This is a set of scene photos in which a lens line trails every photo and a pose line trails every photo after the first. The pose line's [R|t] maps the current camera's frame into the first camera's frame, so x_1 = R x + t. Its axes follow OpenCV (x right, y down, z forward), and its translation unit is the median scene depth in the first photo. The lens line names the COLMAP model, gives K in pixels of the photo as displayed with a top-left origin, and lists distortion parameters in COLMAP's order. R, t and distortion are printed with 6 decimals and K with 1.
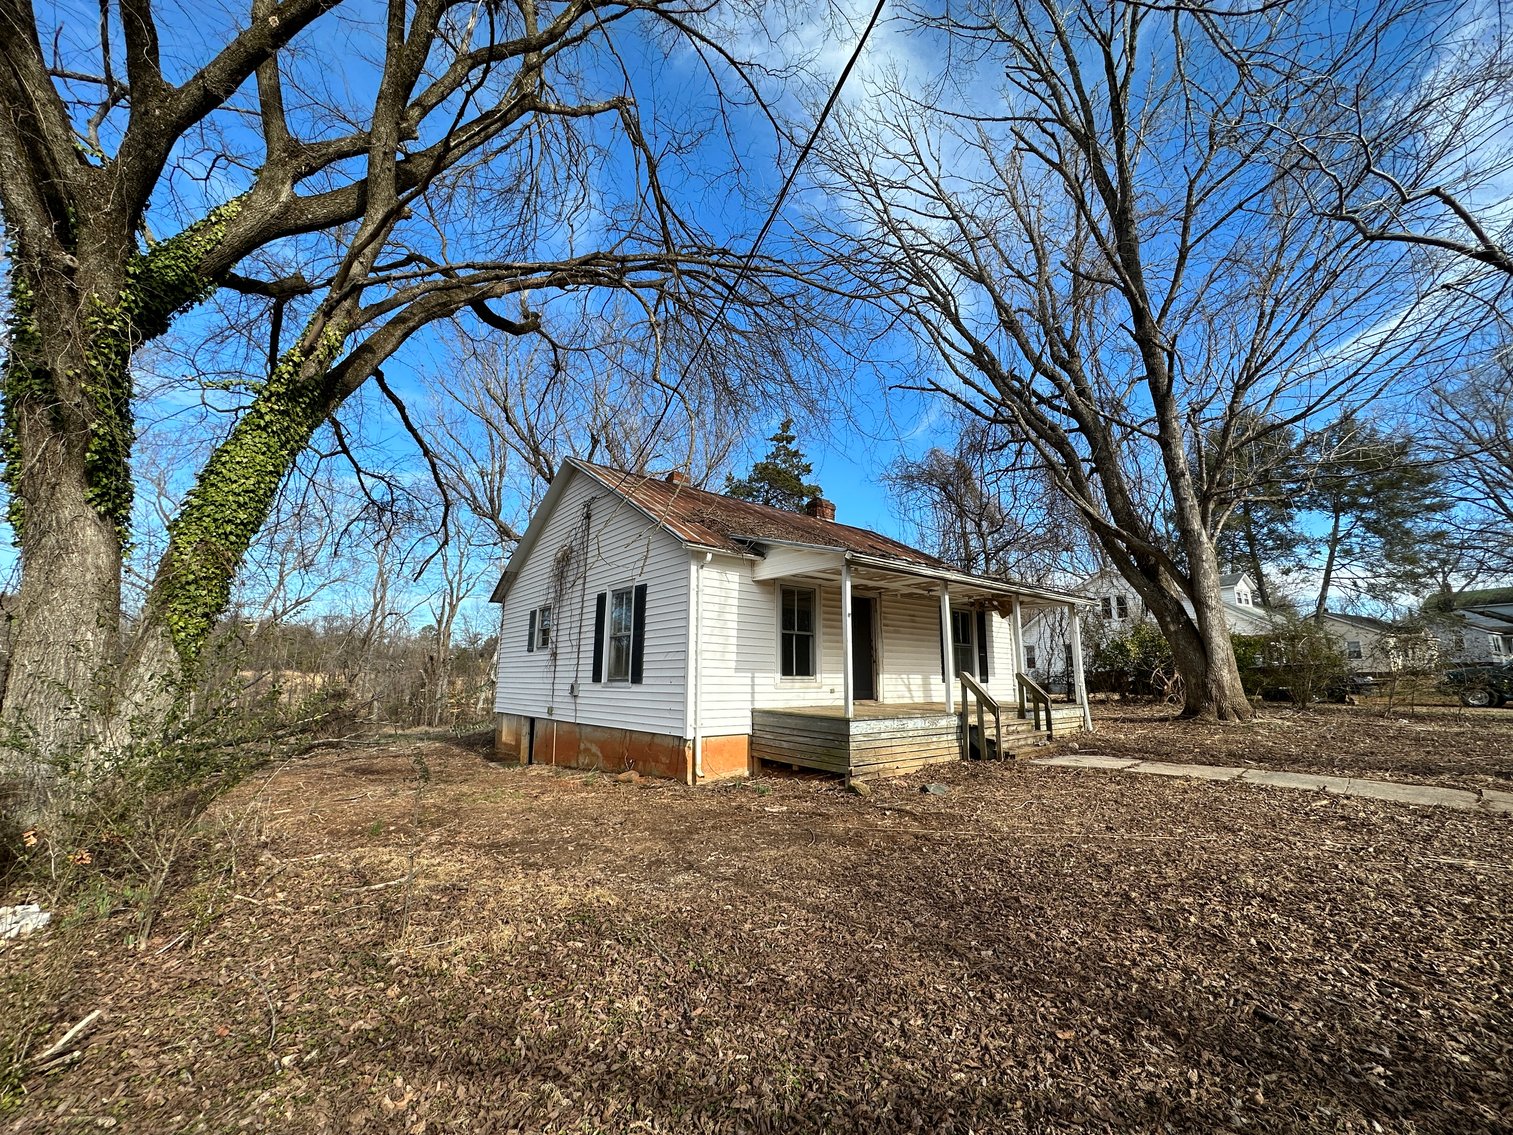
lens RADIAL K [[602.2, 0, 756.5], [0, 602.2, 567.5], [0, 0, 1]] dist [-0.003815, 0.000981]
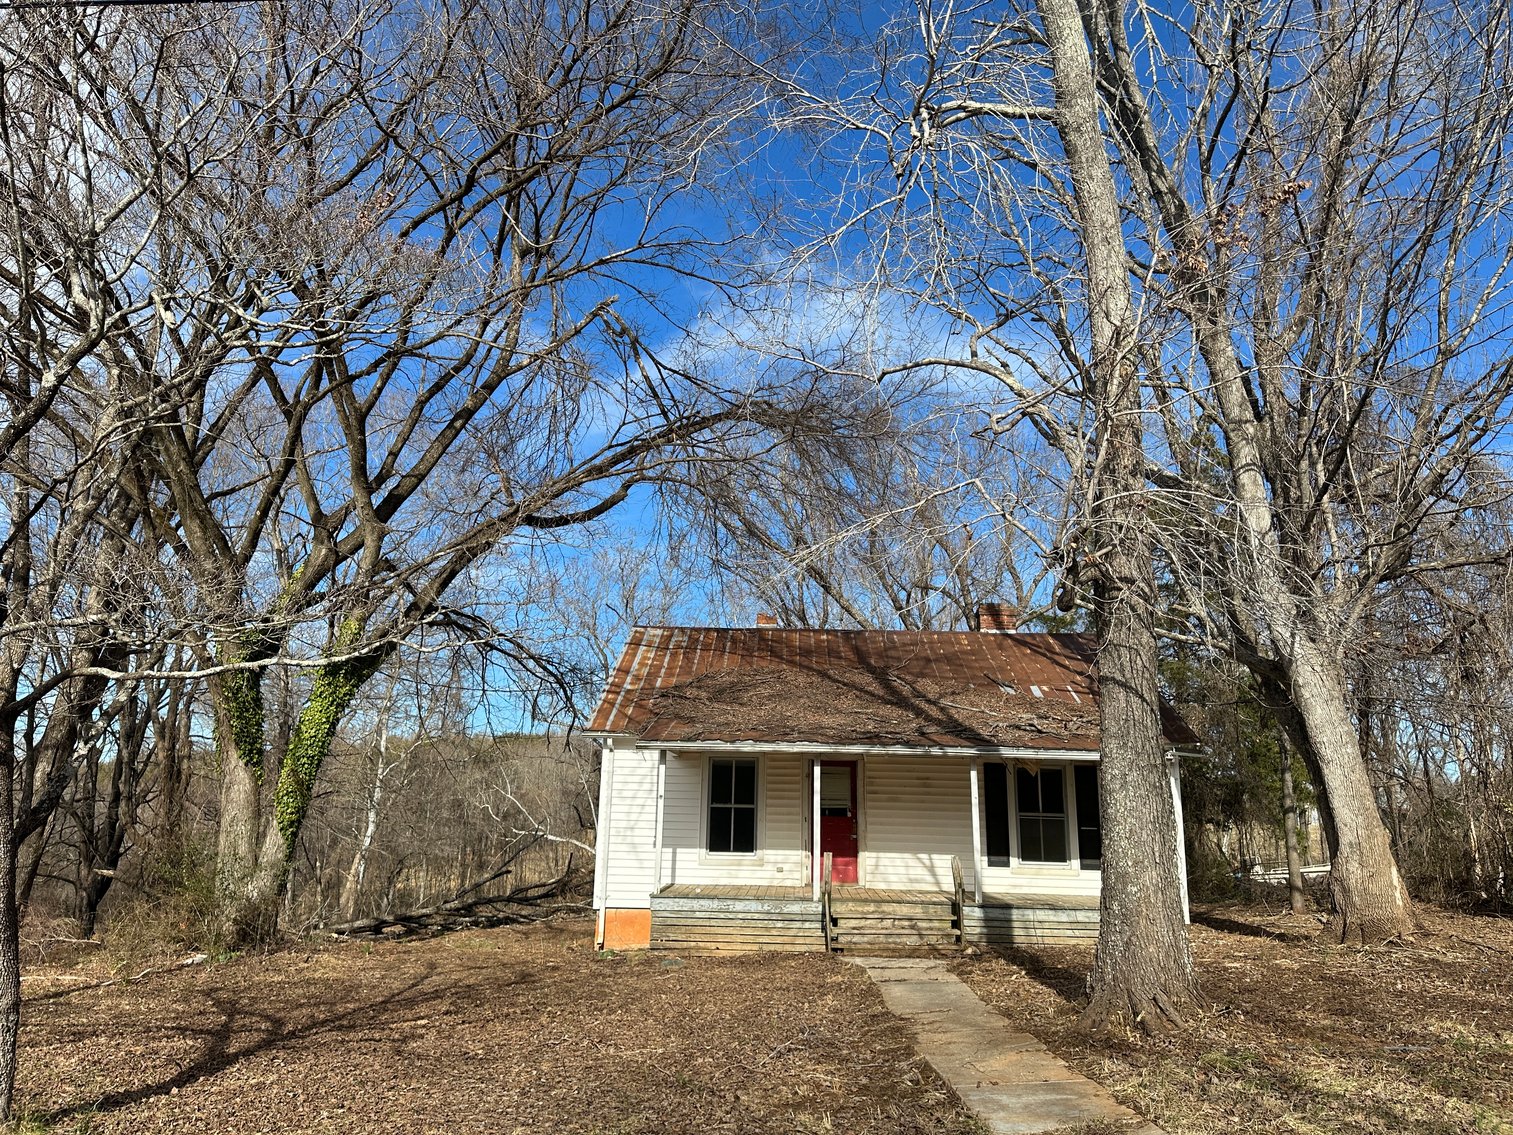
lens RADIAL K [[1026.5, 0, 756.5], [0, 1026.5, 567.5], [0, 0, 1]] dist [0.115928, -0.192643]
pose [[0.748272, -0.153229, -0.645453, 1.293406], [0.104174, 0.988028, -0.113788, -0.084066], [0.655162, 0.017905, 0.755277, -0.255840]]
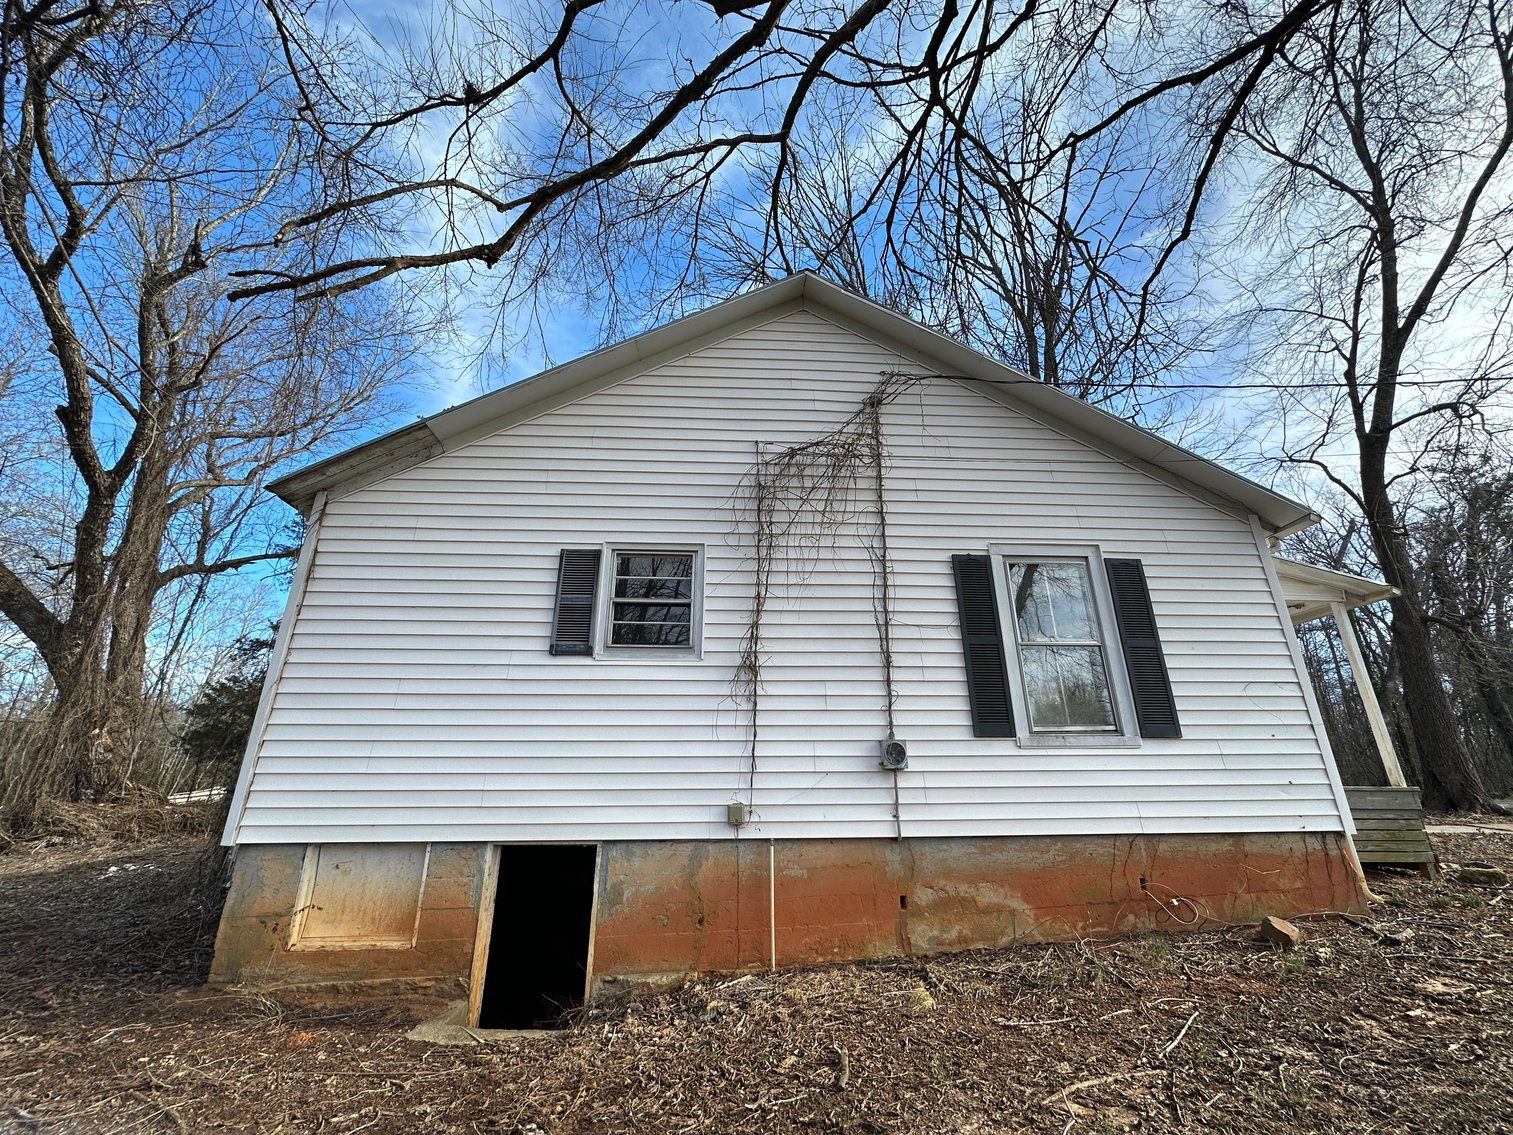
lens RADIAL K [[602.2, 0, 756.5], [0, 602.2, 567.5], [0, 0, 1]] dist [-0.003815, 0.000981]
pose [[0.598864, 0.265493, 0.755563, -0.702568], [-0.138506, 0.963569, -0.228803, 0.181991], [-0.788782, 0.032372, 0.613819, 0.794204]]
